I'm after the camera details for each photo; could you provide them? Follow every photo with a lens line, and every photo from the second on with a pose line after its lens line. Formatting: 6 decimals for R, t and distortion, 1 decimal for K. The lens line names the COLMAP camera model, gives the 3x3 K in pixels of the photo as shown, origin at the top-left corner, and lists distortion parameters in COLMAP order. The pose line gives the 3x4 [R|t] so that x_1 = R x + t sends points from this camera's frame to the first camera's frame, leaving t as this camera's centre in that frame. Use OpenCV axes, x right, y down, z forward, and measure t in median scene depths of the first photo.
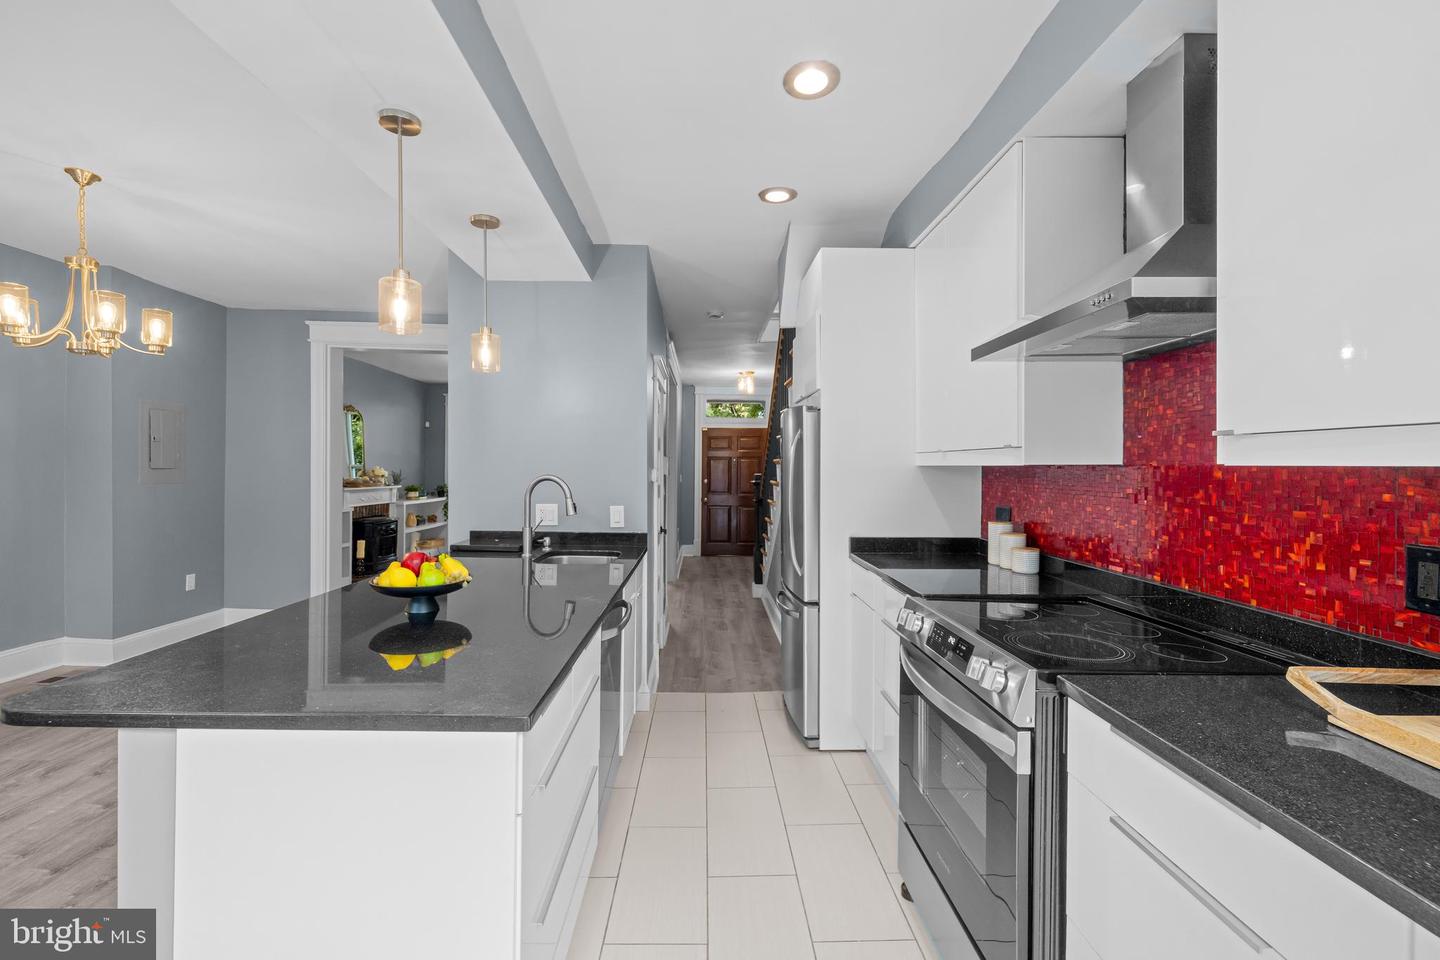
lens RADIAL K [[624.4, 0, 719.1], [0, 624.4, 470.3], [0, 0, 1]] dist [-0.001223, 0.000021]
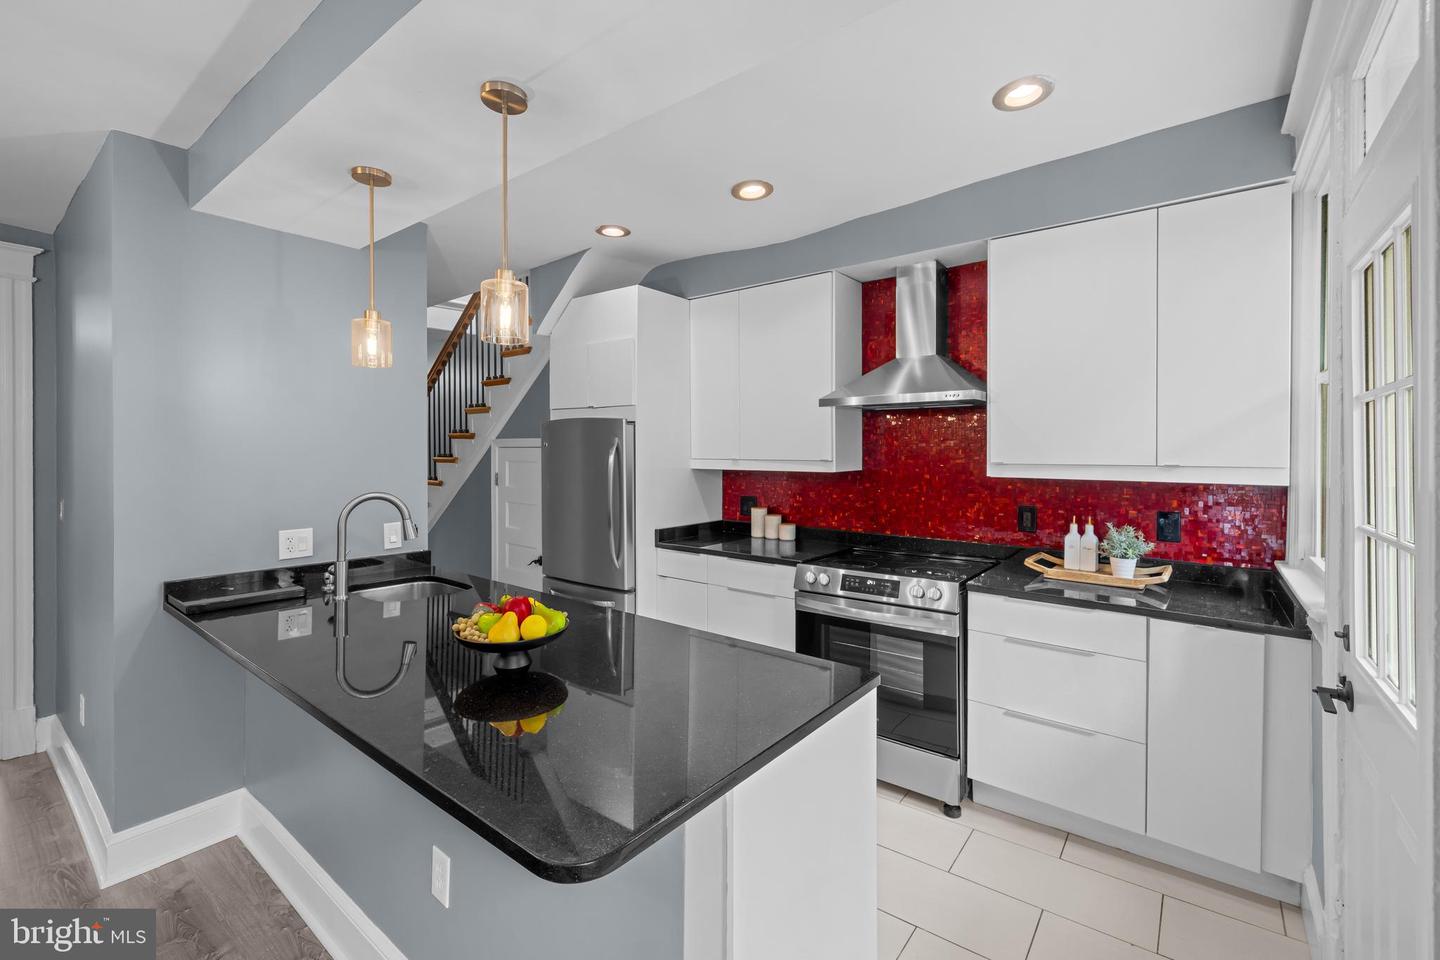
lens RADIAL K [[624.4, 0, 716.9], [0, 624.4, 450.5], [0, 0, 1]] dist [-0.001223, 0.000021]
pose [[0.619043, -0.007283, 0.785323, -0.775421], [0.006303, 0.999971, 0.004305, -0.058638], [-0.785331, 0.002285, 0.619071, 0.188494]]
